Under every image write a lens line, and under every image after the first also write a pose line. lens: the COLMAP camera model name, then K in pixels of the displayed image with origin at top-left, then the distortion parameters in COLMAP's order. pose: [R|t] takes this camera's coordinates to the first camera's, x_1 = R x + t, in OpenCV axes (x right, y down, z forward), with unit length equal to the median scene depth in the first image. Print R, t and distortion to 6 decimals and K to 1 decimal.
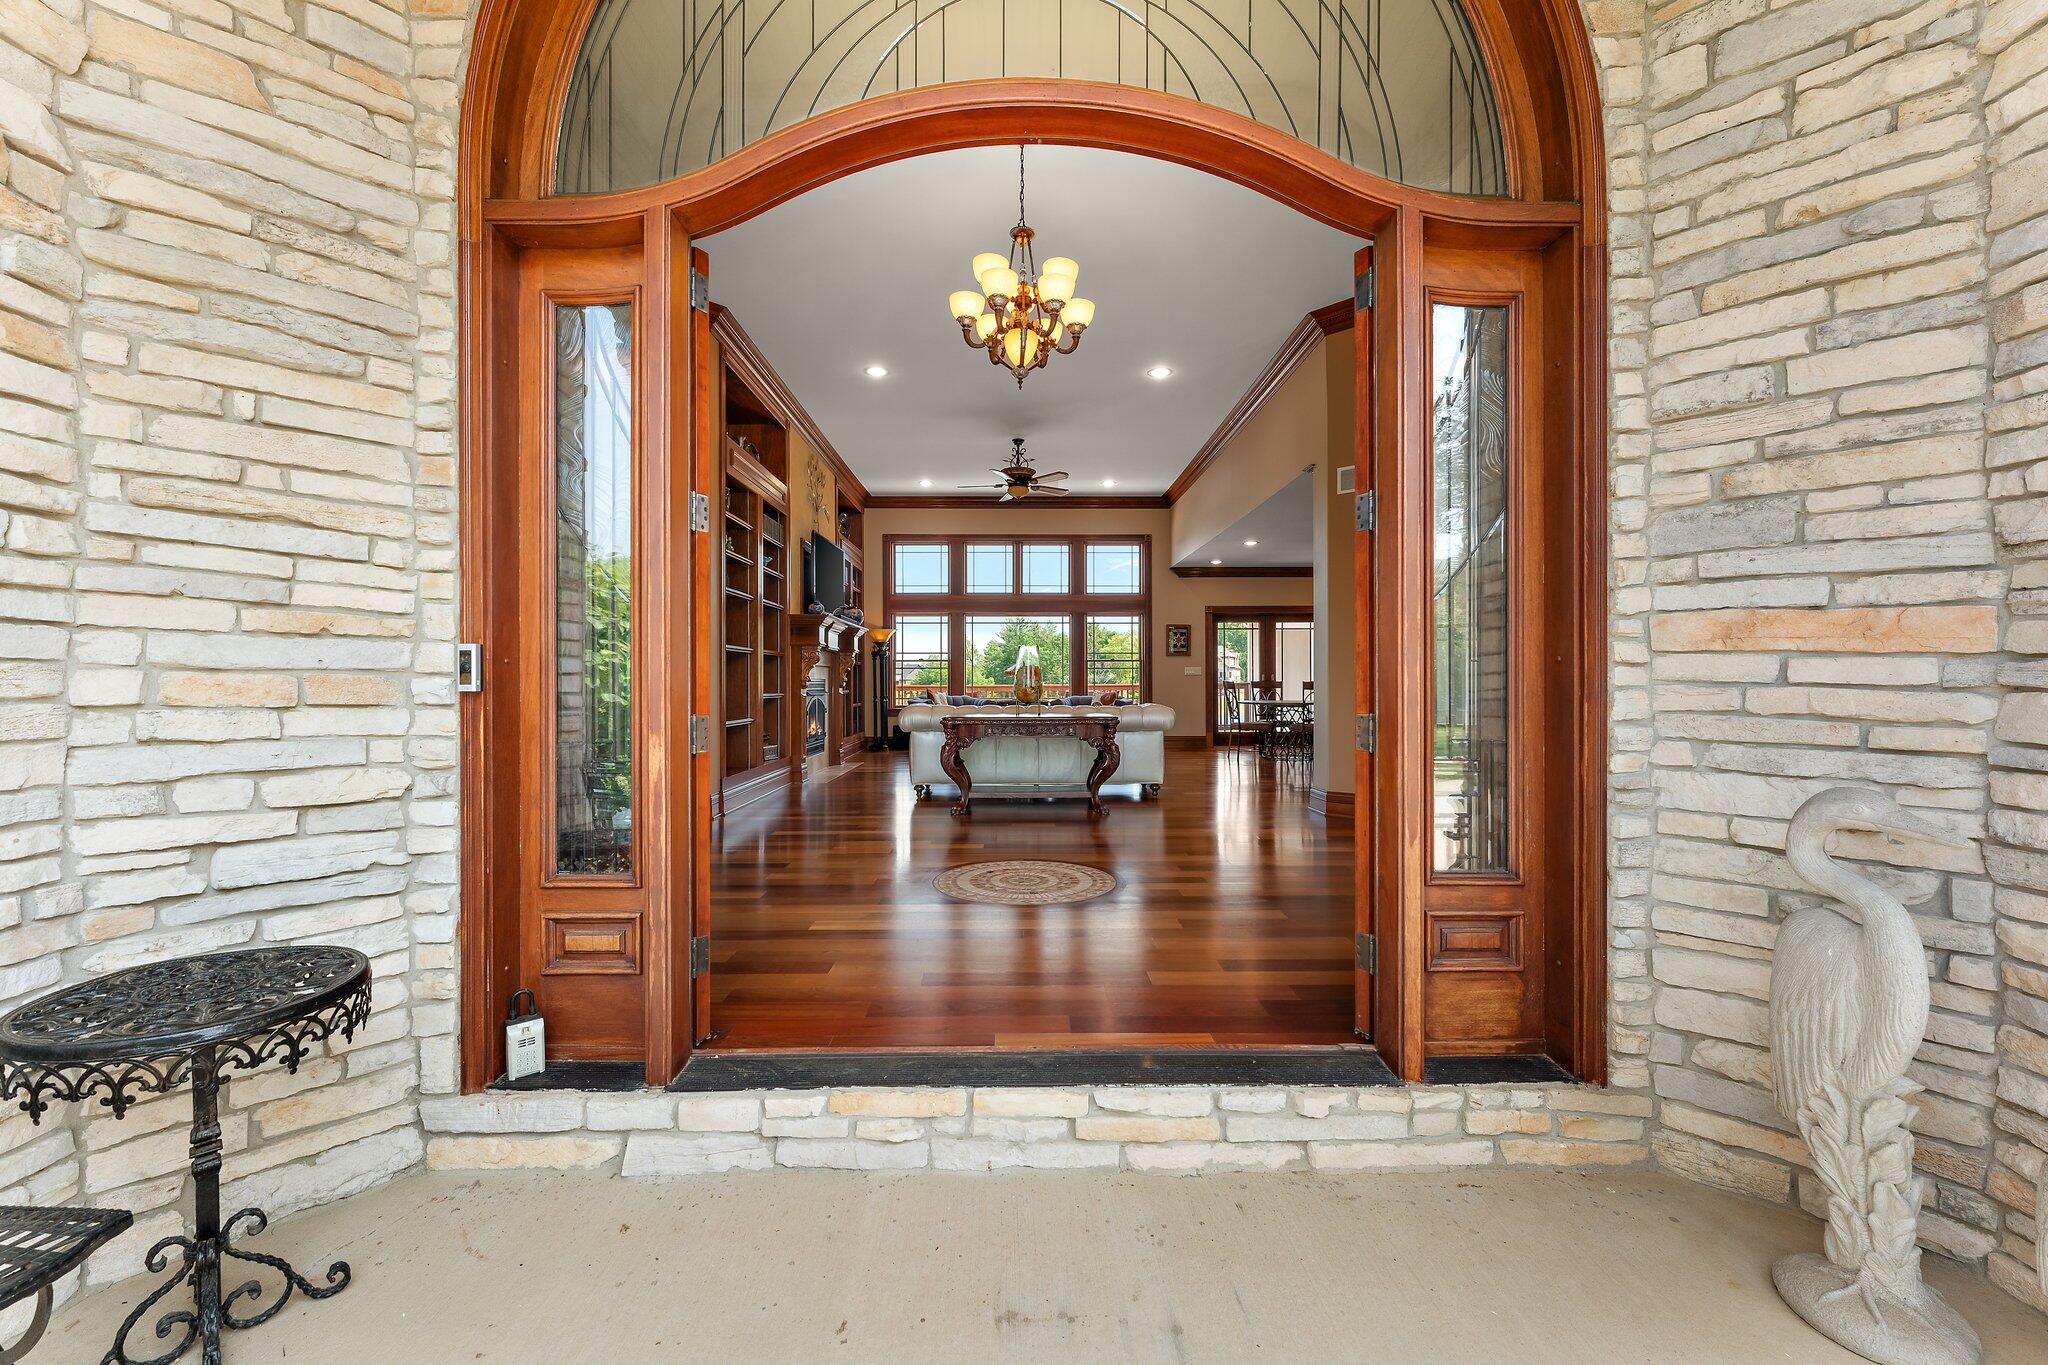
lens RADIAL K [[838.4, 0, 1016.9], [0, 838.4, 689.6], [0, 0, 1]] dist [0.003255, 0.000145]
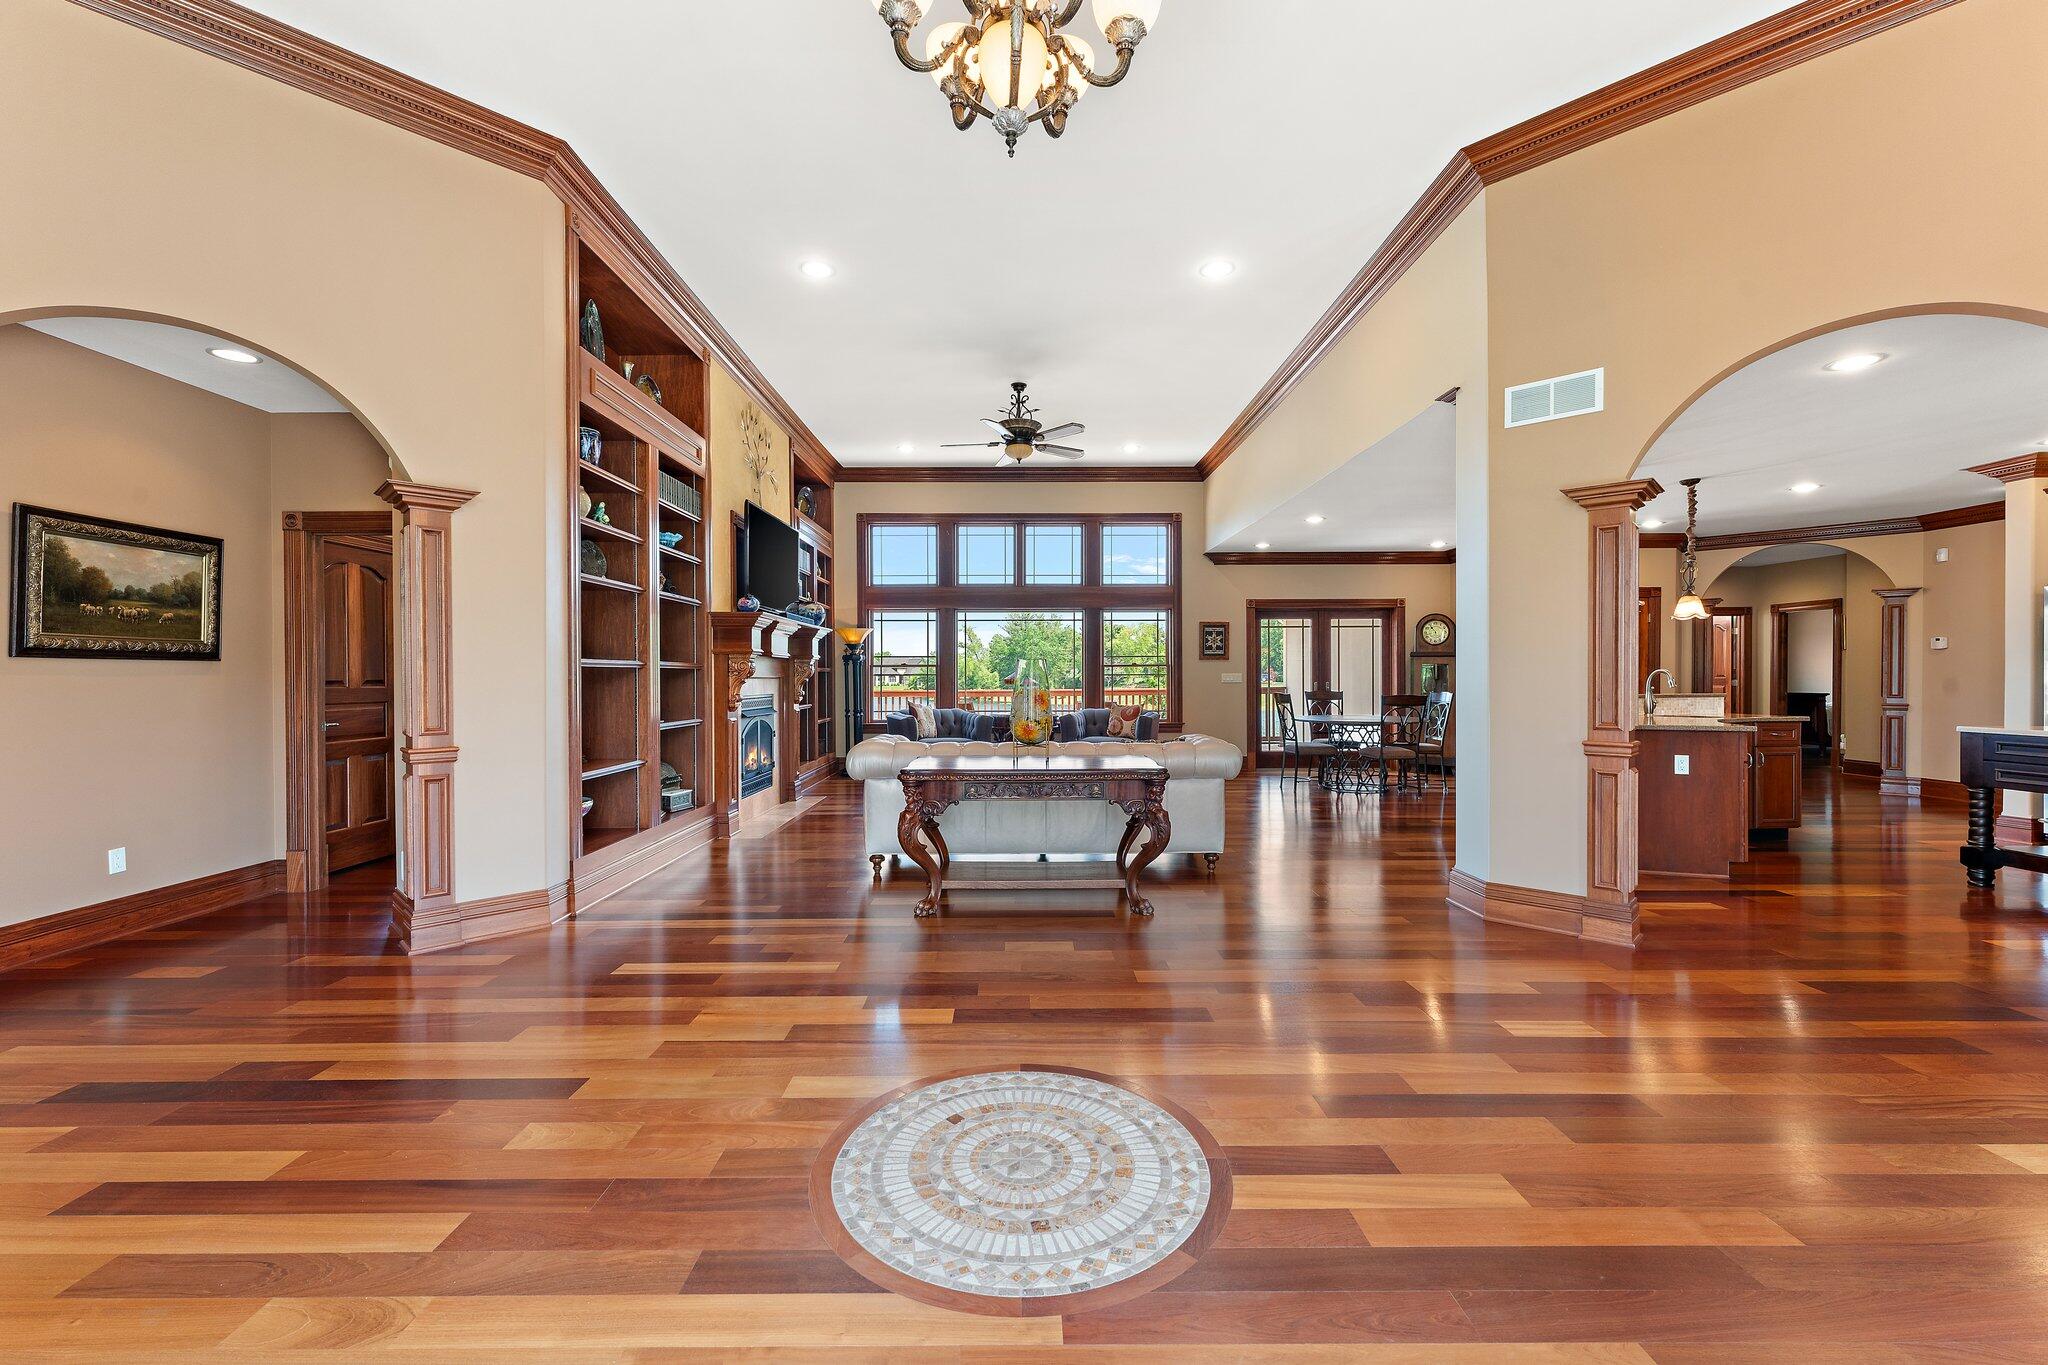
lens RADIAL K [[838.4, 0, 1016.9], [0, 838.4, 689.6], [0, 0, 1]] dist [0.003255, 0.000145]
pose [[0.999978, -0.001341, -0.006472, 0.003594], [0.001393, 0.999967, 0.008015, -0.018551], [0.006461, -0.008024, 0.999947, 0.179936]]
